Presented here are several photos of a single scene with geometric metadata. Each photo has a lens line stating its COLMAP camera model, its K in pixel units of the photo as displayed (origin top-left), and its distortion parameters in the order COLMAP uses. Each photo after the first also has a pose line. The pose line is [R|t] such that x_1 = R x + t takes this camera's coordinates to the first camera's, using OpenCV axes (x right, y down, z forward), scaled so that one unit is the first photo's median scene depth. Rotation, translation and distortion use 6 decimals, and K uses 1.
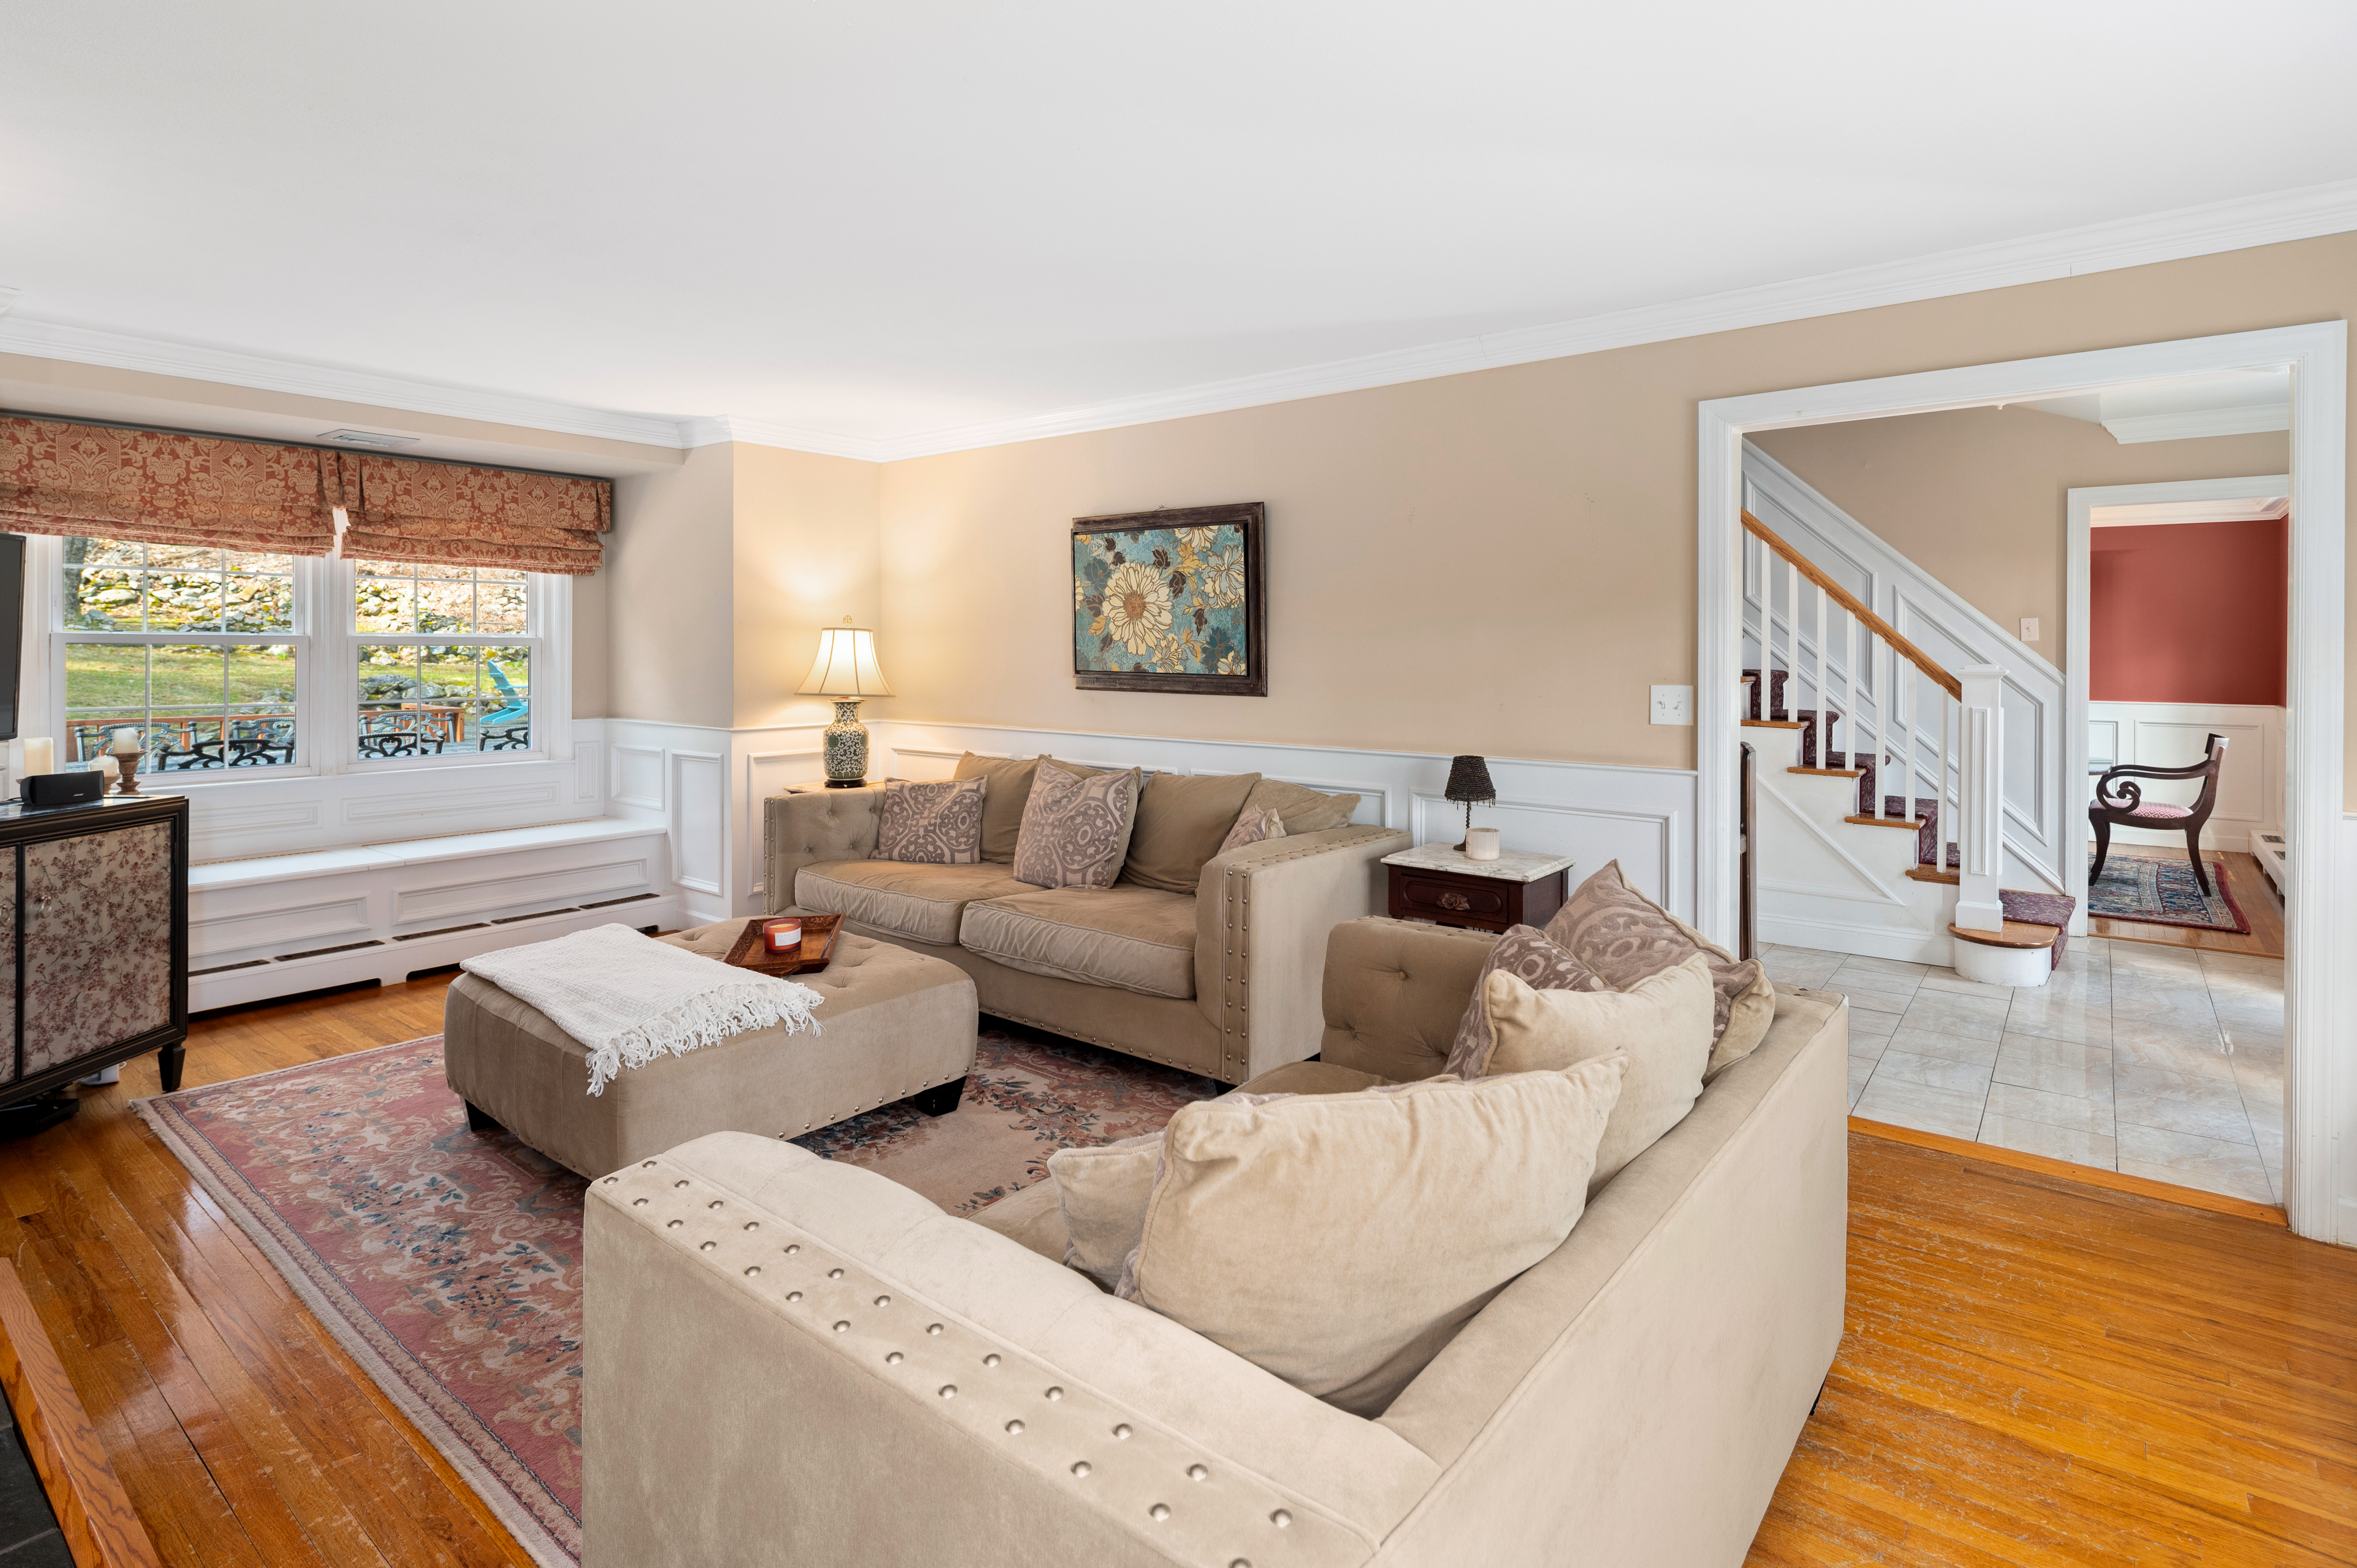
lens RADIAL K [[1158.8, 0, 1183.4], [0, 1158.8, 652.5], [0, 0, 1]] dist [0.014707, -0.006325]
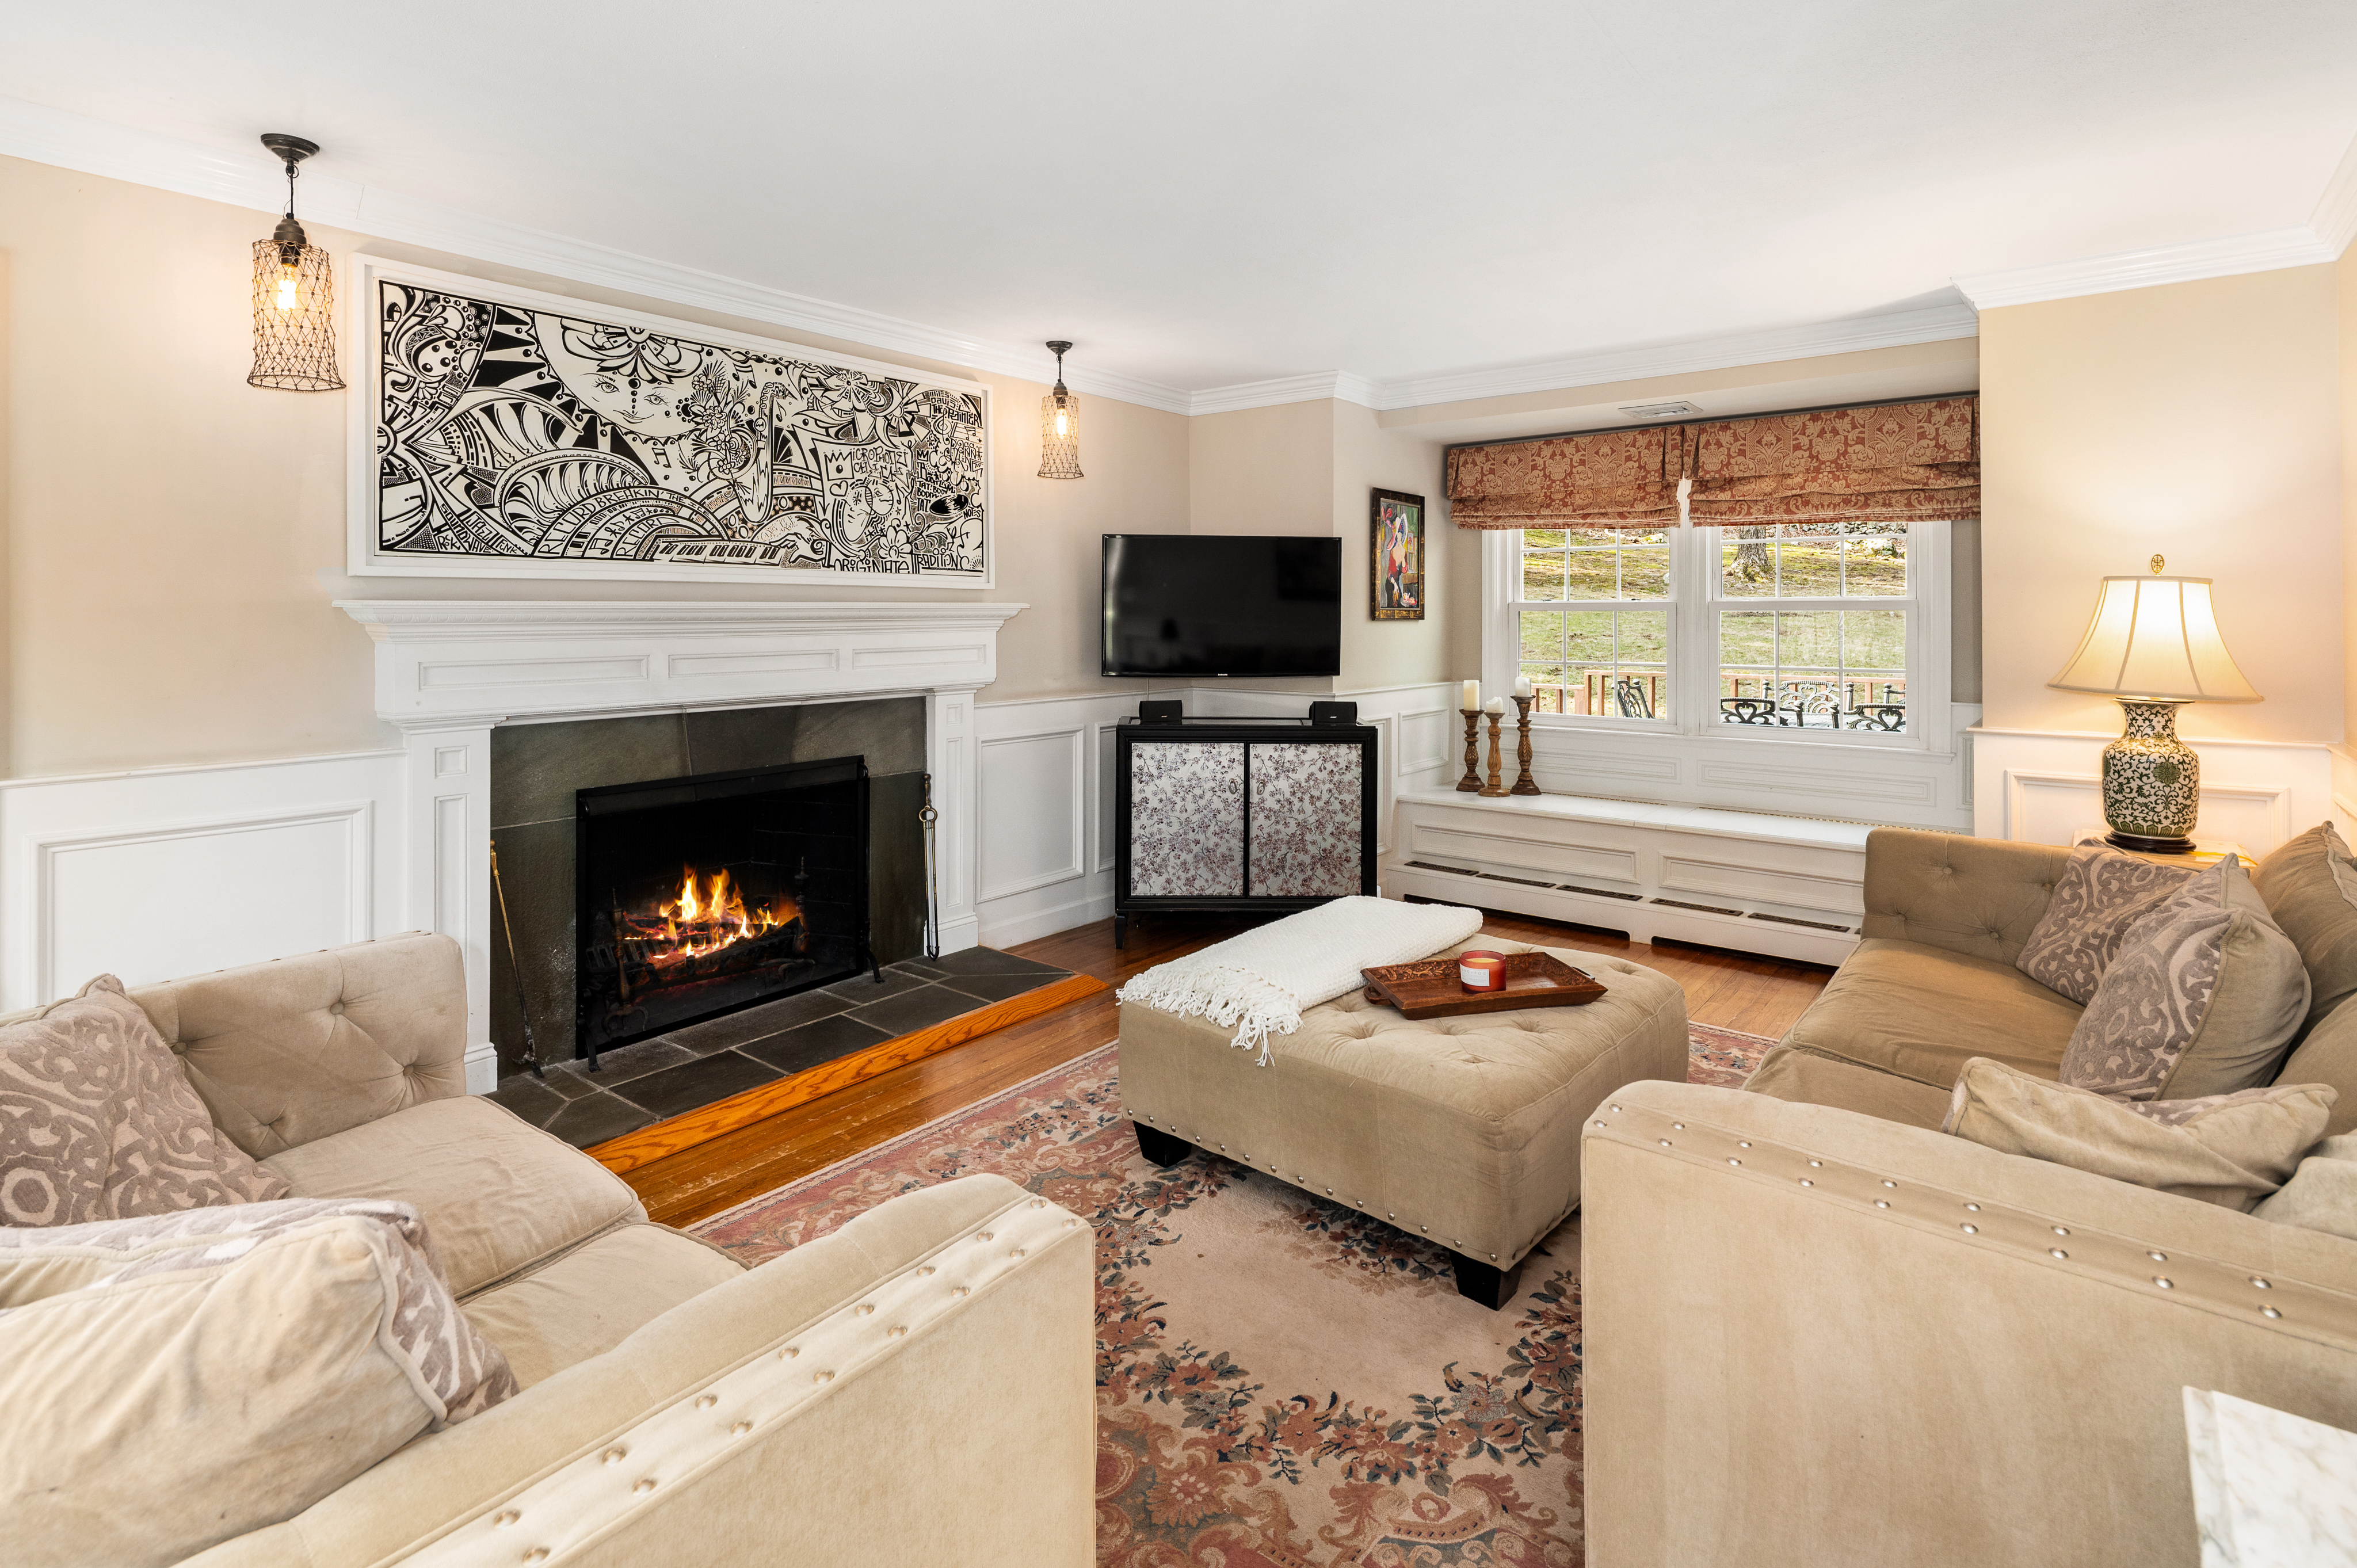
lens RADIAL K [[1158.8, 0, 1173.2], [0, 1158.8, 613.5], [0, 0, 1]] dist [0.014707, -0.006325]
pose [[-0.001021, -0.003742, -0.999992, 0.347519], [-0.000918, 0.999993, -0.003741, 0.000551], [0.999999, 0.000914, -0.001024, 0.602216]]
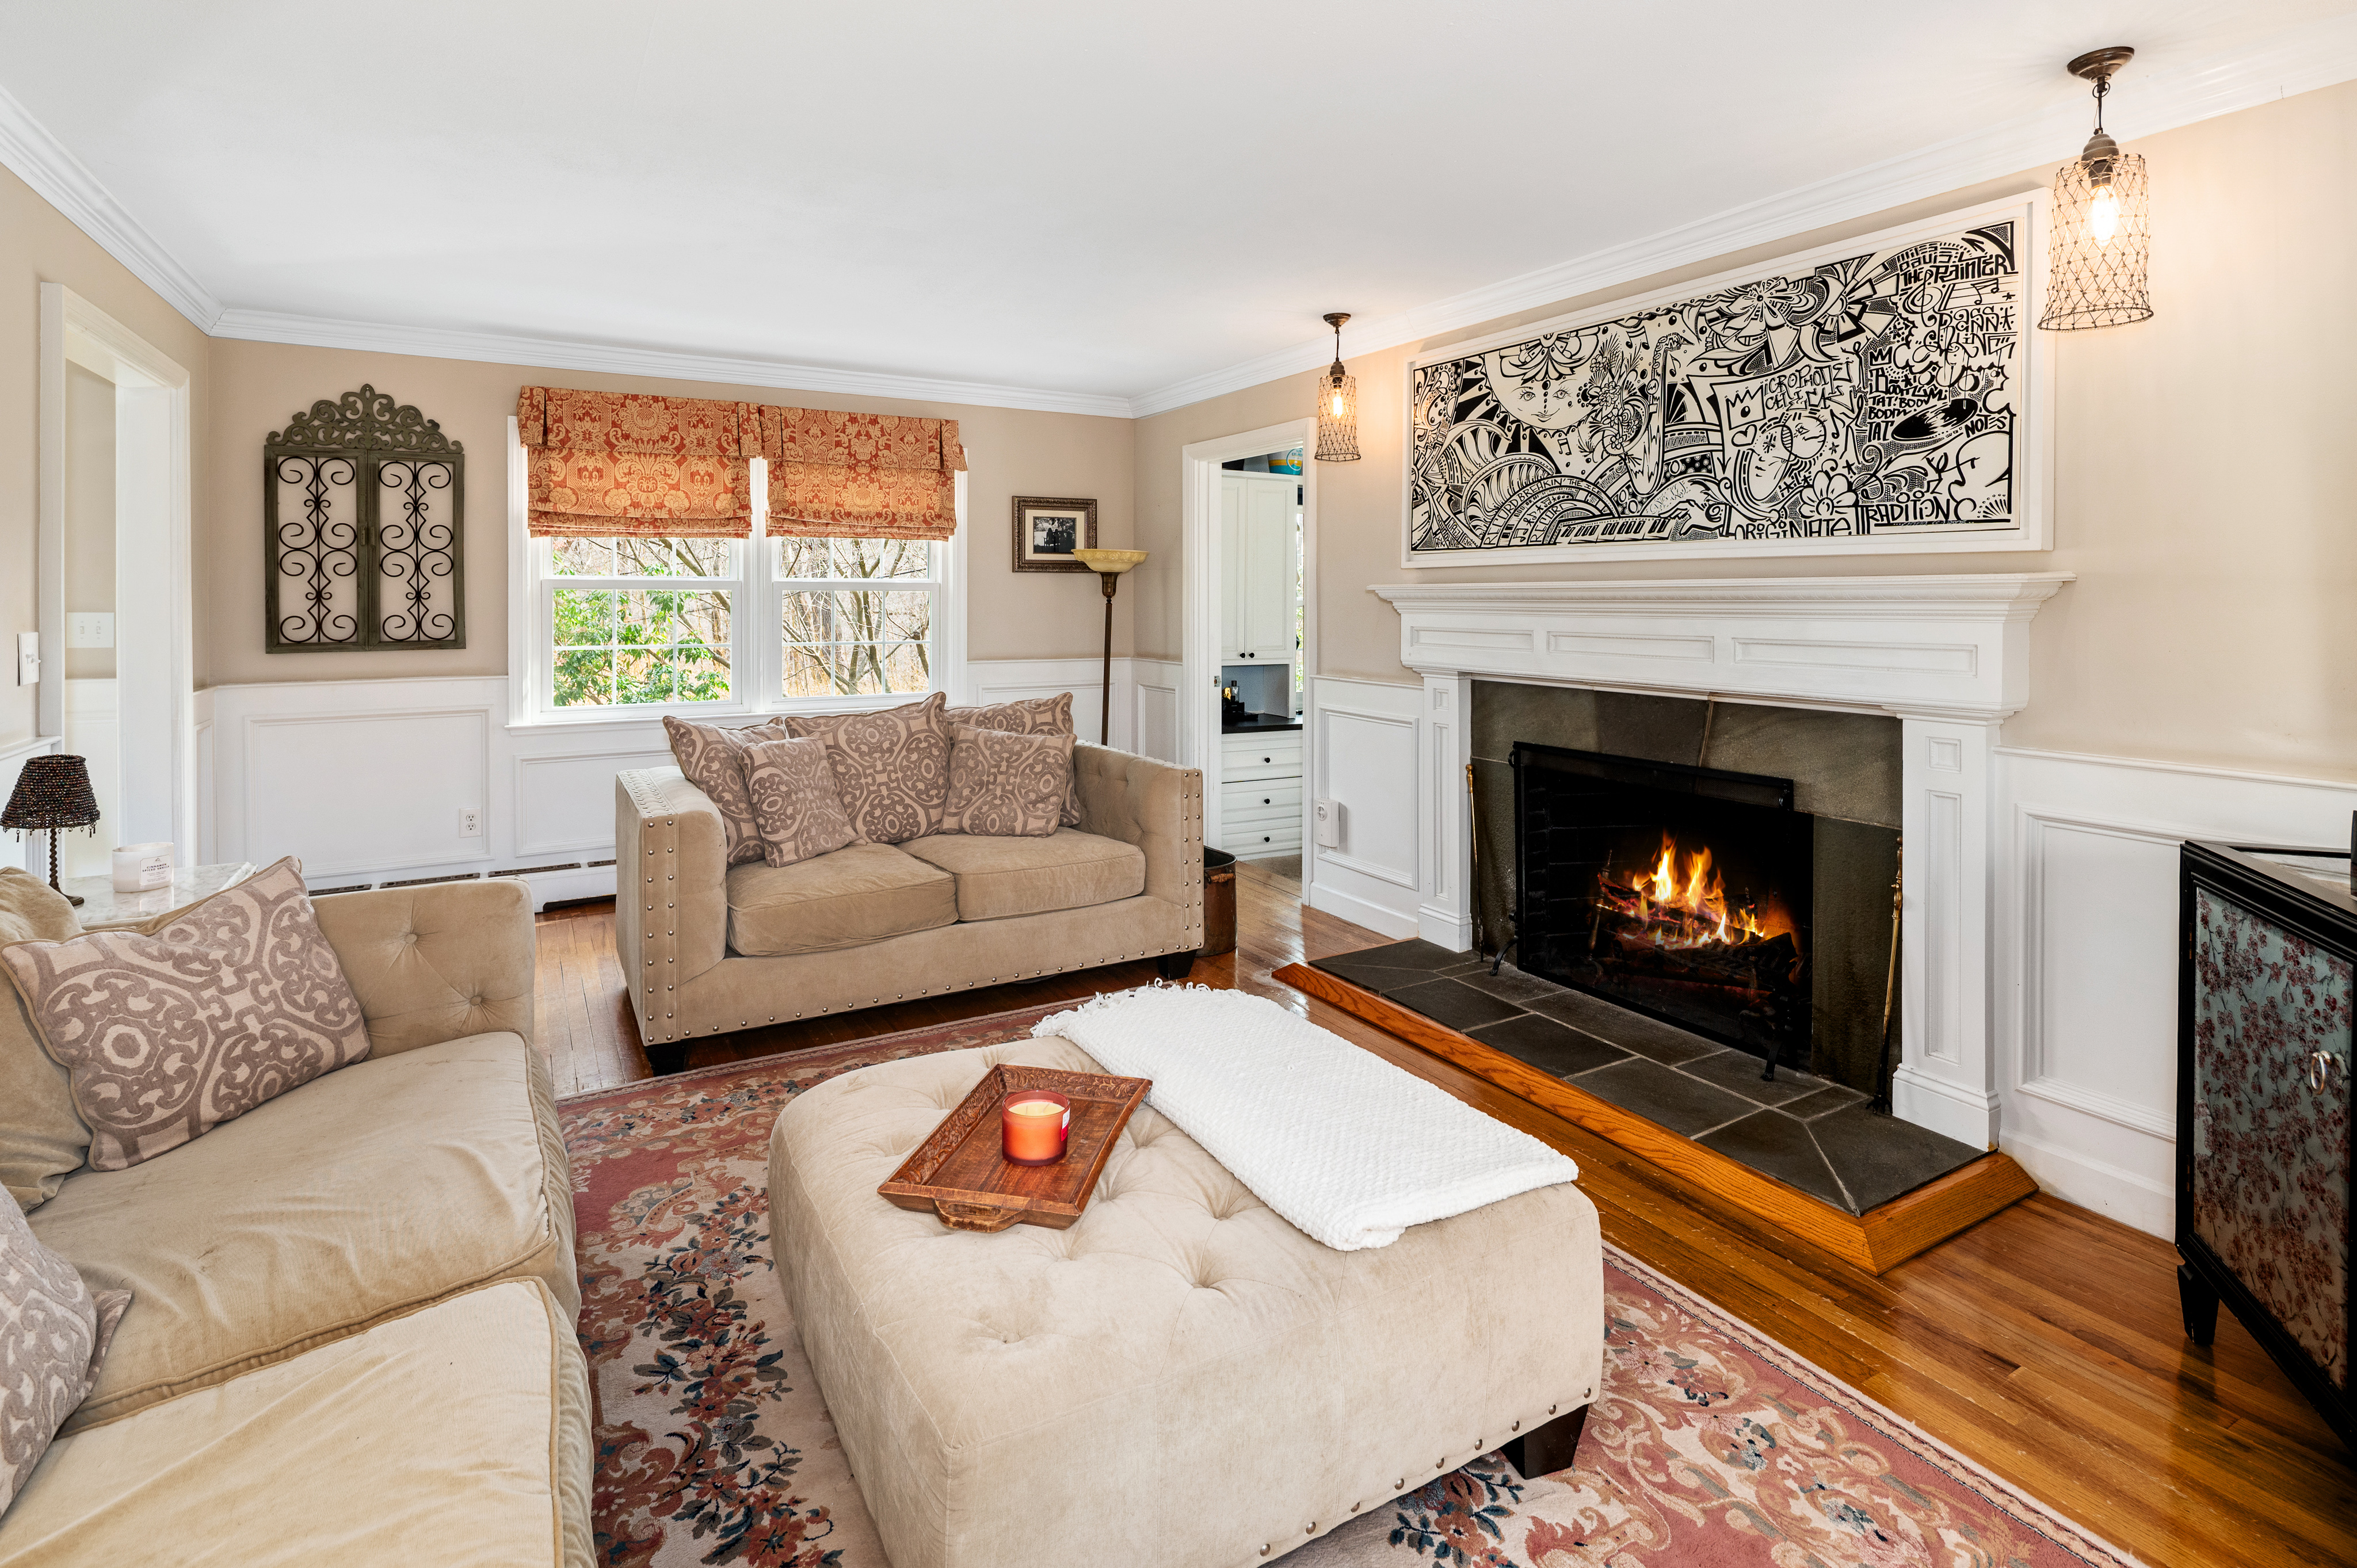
lens RADIAL K [[1158.8, 0, 1215.0], [0, 1158.8, 611.0], [0, 0, 1]] dist [0.014707, -0.006325]
pose [[-0.937007, -0.007251, 0.349236, -0.461575], [-0.000235, 0.999797, 0.020126, -0.005373], [-0.349311, 0.018776, -0.936819, 1.112066]]
